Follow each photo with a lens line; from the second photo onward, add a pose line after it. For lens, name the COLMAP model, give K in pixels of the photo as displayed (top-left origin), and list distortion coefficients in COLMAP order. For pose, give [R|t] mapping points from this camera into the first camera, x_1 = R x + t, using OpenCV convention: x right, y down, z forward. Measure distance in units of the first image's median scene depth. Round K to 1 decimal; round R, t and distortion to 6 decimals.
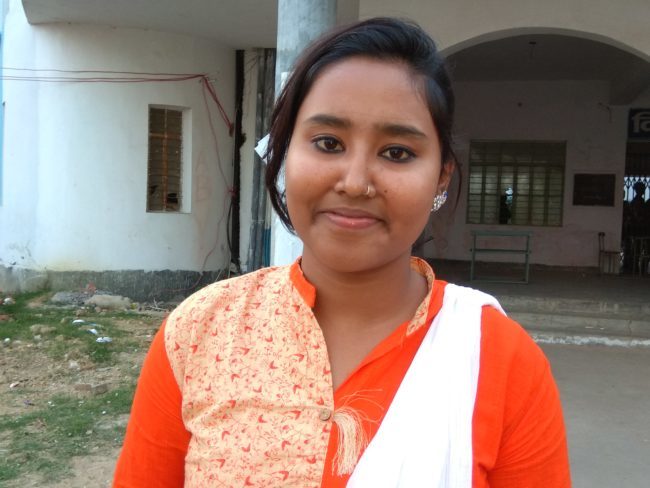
lens RADIAL K [[506.5, 0, 323.6], [0, 506.5, 243.6], [0, 0, 1]] dist [0.036113, -0.011465]
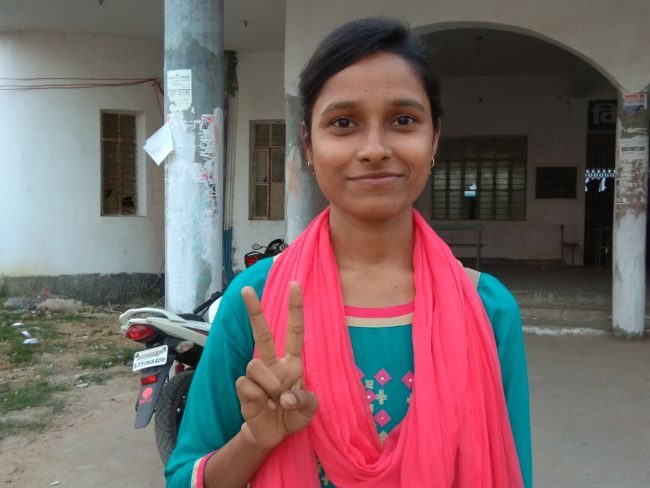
lens RADIAL K [[506.5, 0, 326.9], [0, 506.5, 244.5], [0, 0, 1]] dist [0.036113, -0.011465]
pose [[0.999587, -0.026216, -0.011767, 0.110420], [0.026169, 0.999649, -0.004062, 0.010279], [0.011869, 0.003752, 0.999923, -0.006384]]
